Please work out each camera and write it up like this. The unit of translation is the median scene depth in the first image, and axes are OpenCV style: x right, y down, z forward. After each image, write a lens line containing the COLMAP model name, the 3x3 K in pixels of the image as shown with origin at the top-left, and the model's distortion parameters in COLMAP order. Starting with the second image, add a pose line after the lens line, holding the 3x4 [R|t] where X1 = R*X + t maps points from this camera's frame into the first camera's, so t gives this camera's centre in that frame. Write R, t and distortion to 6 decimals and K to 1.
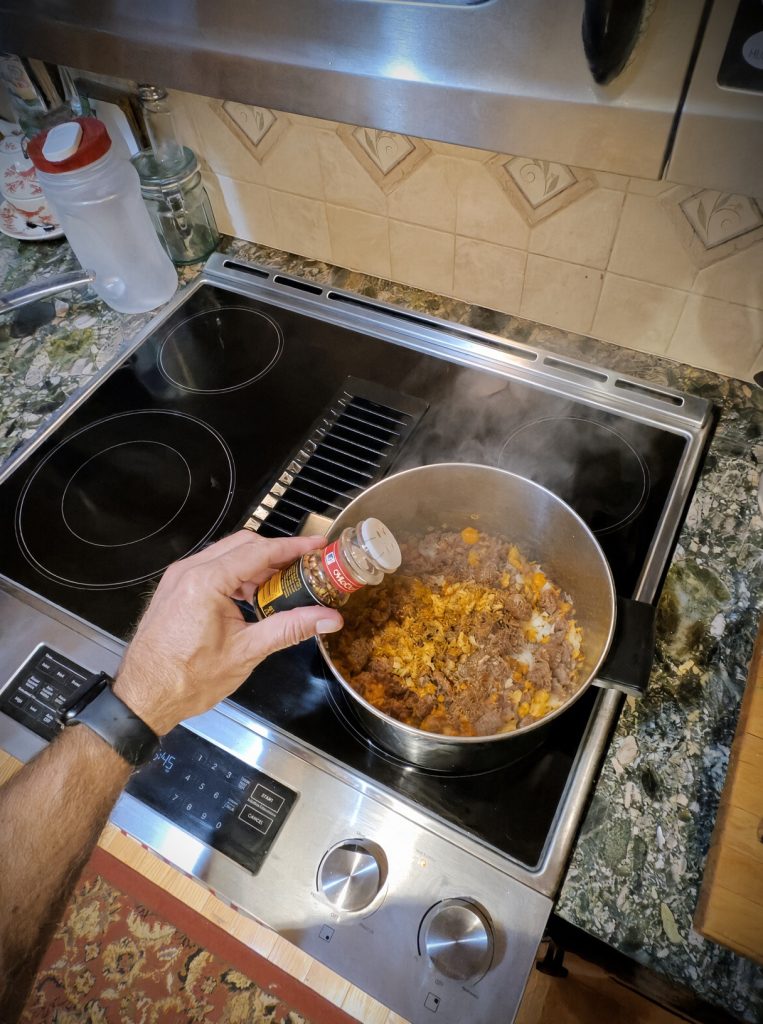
lens RADIAL K [[633.9, 0, 381.2], [0, 633.9, 511.7], [0, 0, 1]] dist [-0.009476, 0.003453]
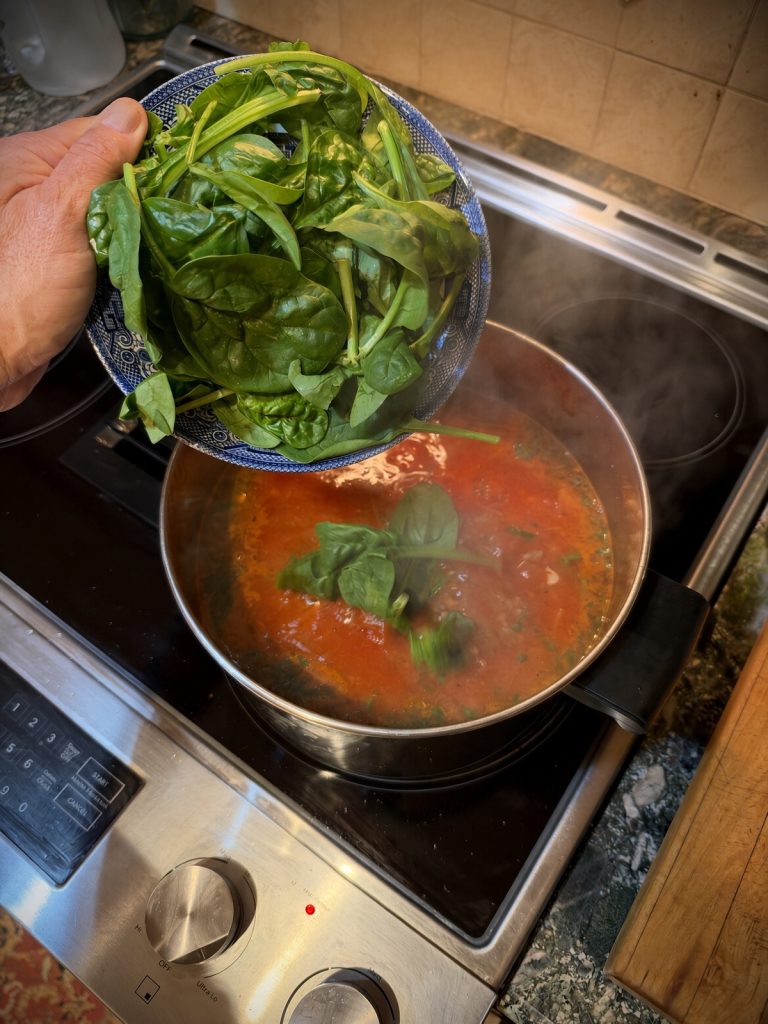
lens RADIAL K [[745.4, 0, 386.9], [0, 745.4, 512.5], [0, 0, 1]] dist [-0.060558, 0.027694]
pose [[0.991187, 0.130781, -0.021102, 0.075851], [-0.128934, 0.988963, 0.073000, 0.059391], [0.030416, -0.069636, 0.997109, 0.193857]]
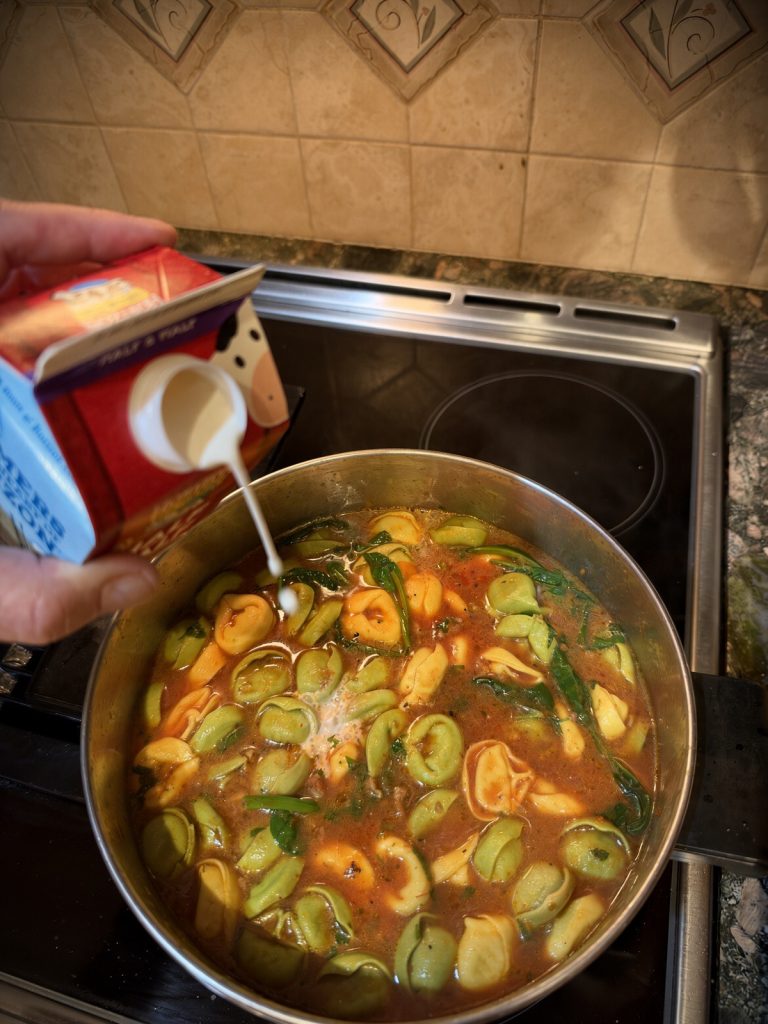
lens RADIAL K [[745.4, 0, 377.6], [0, 745.4, 518.5], [0, 0, 1]] dist [-0.060558, 0.027694]
pose [[0.976789, -0.173557, 0.125541, 0.035919], [0.182024, 0.981501, -0.059364, 0.017146], [-0.112915, 0.080838, 0.990311, 0.289452]]
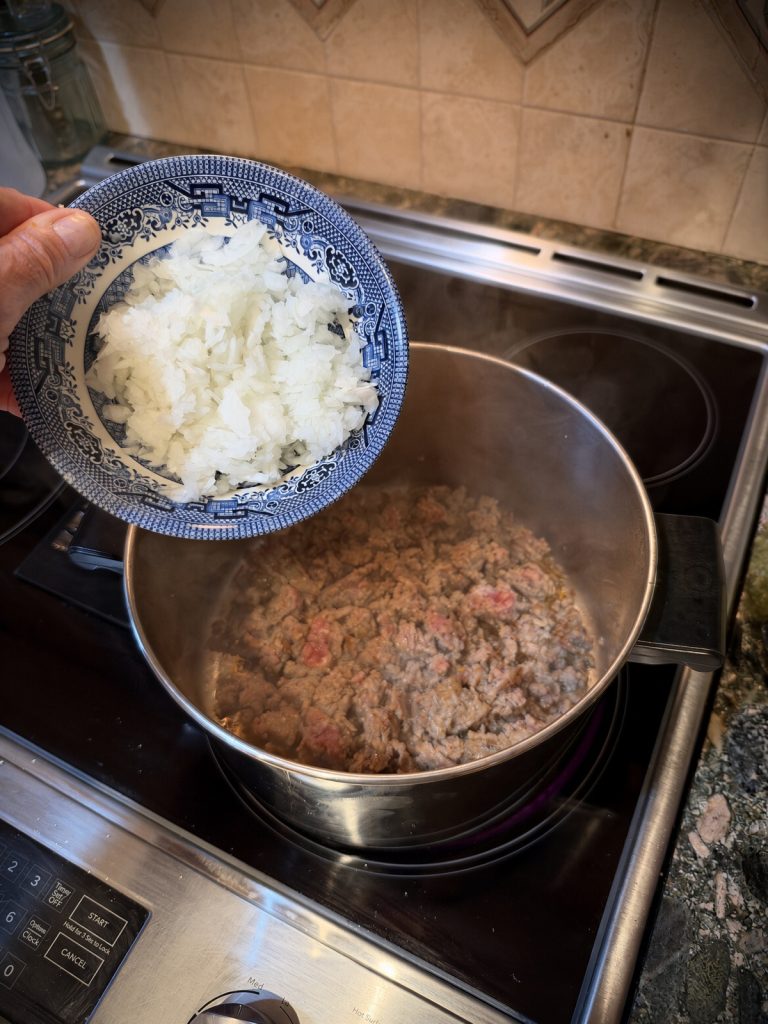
lens RADIAL K [[745.4, 0, 384.7], [0, 745.4, 518.1], [0, 0, 1]] dist [-0.060558, 0.027694]
pose [[0.999599, -0.020436, 0.019592, 0.057181], [0.021648, 0.997728, -0.063800, 0.103289], [-0.018244, 0.064198, 0.997770, 0.235734]]
